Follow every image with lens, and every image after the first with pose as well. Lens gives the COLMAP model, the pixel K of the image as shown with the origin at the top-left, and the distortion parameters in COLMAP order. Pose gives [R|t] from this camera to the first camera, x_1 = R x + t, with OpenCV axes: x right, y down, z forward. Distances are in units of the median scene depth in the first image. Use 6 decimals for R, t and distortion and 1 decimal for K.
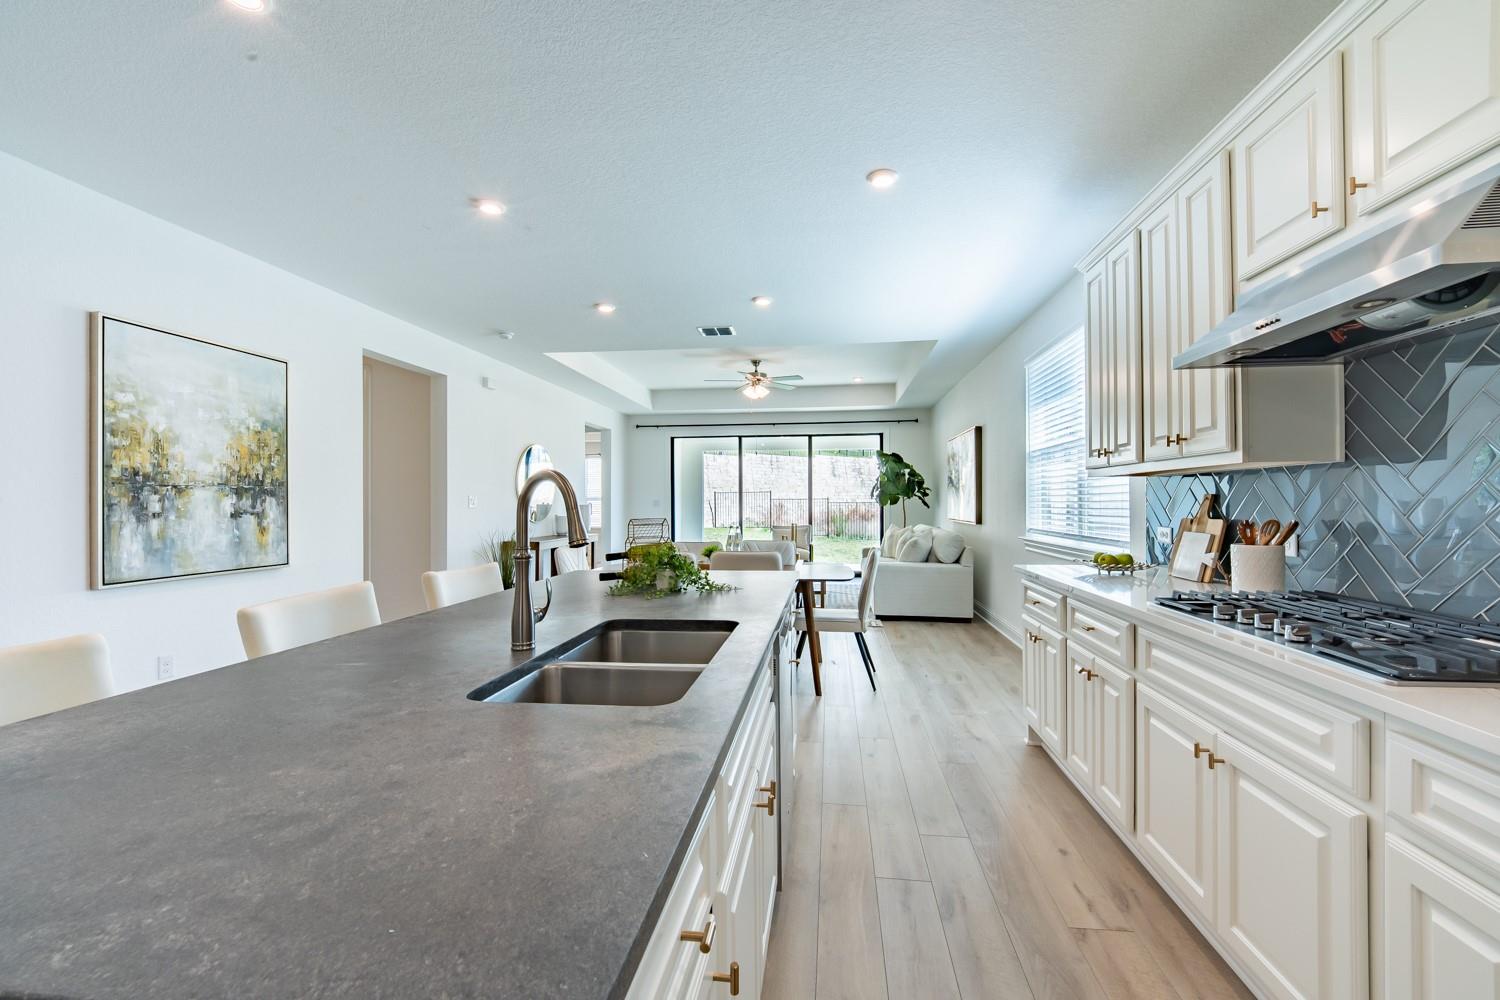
lens RADIAL K [[618.6, 0, 747.7], [0, 618.6, 496.2], [0, 0, 1]] dist [-0.002953, -0.006741]
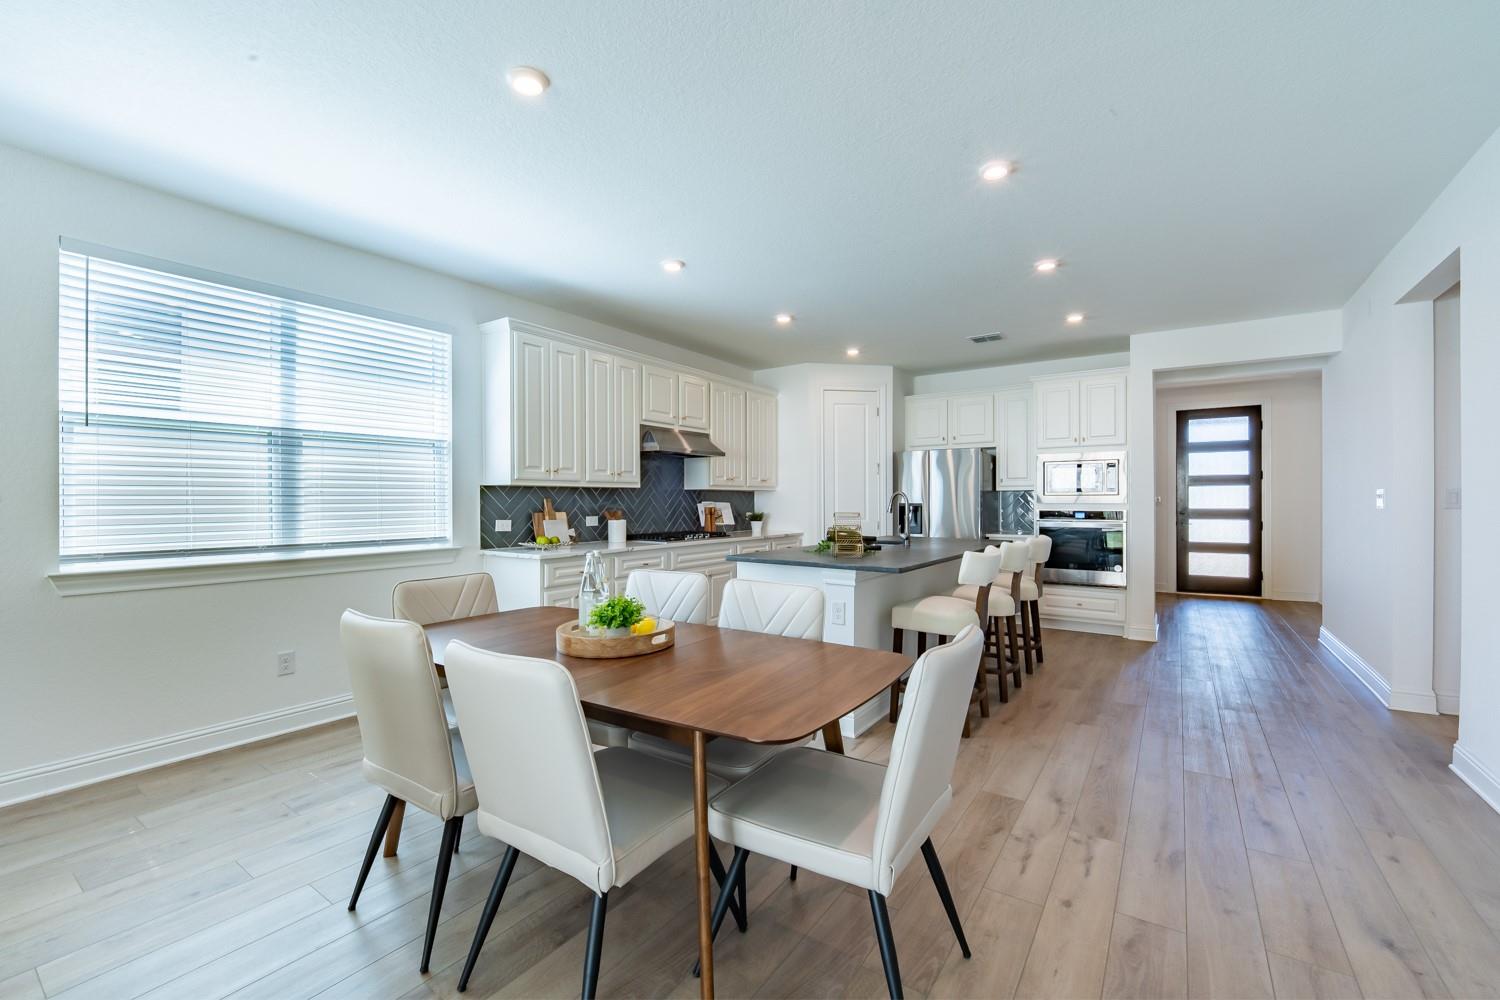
lens RADIAL K [[618.6, 0, 744.0], [0, 618.6, 500.7], [0, 0, 1]] dist [-0.002953, -0.006741]
pose [[-0.886123, 0.006286, 0.463408, -0.417617], [0.001551, 0.999943, -0.010598, 0.016264], [-0.463448, -0.008673, -0.886082, 1.634546]]
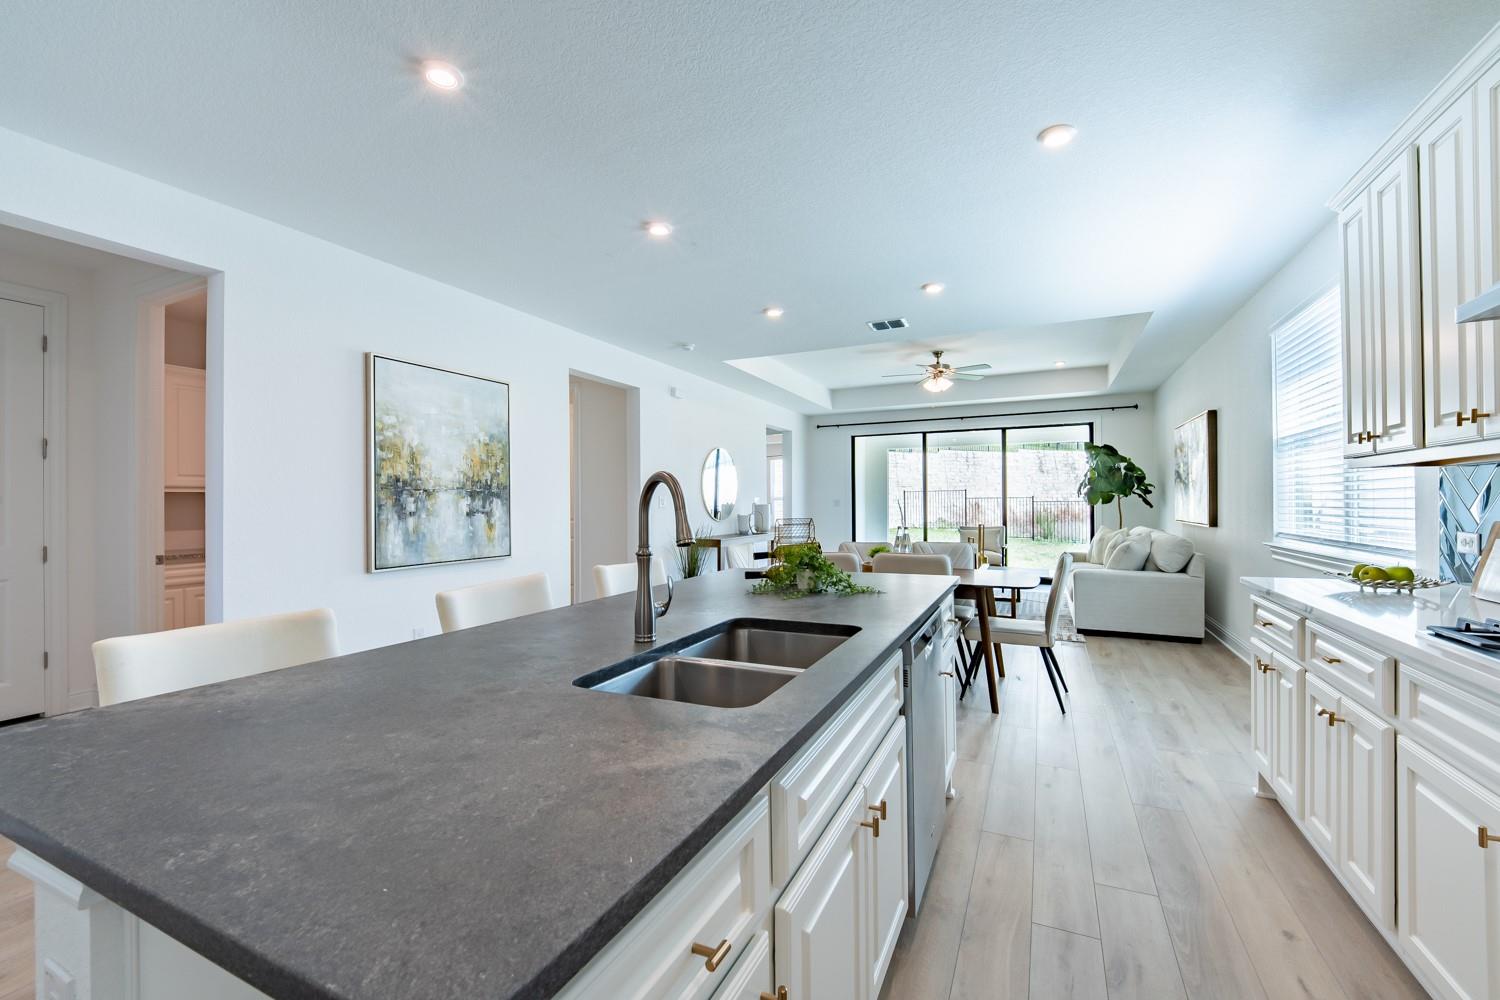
lens RADIAL K [[618.6, 0, 753.4], [0, 618.6, 497.0], [0, 0, 1]] dist [-0.002953, -0.006741]
pose [[0.953561, -0.005713, -0.301147, 0.052543], [0.006252, 0.999980, 0.000825, 0.000101], [0.301136, -0.002670, 0.953577, 0.019091]]
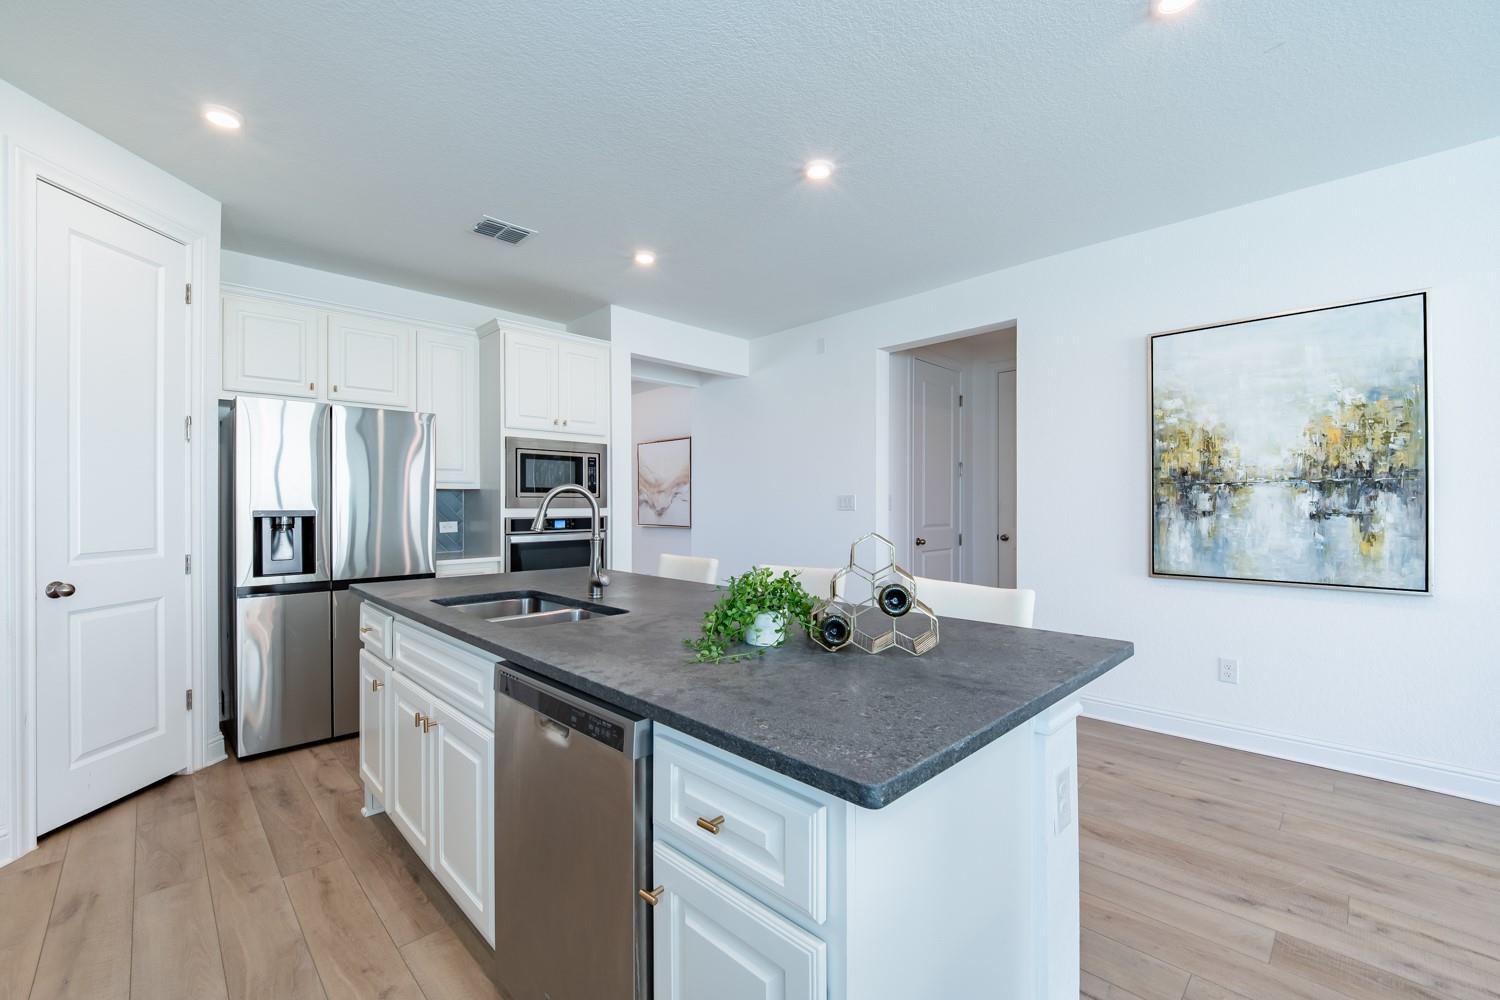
lens RADIAL K [[618.6, 0, 754.6], [0, 618.6, 504.1], [0, 0, 1]] dist [-0.002953, -0.006741]
pose [[-0.614631, 0.006602, -0.788787, 0.236726], [0.012812, 0.999917, -0.001613, 0.006606], [0.788711, -0.011097, -0.614664, 0.866479]]
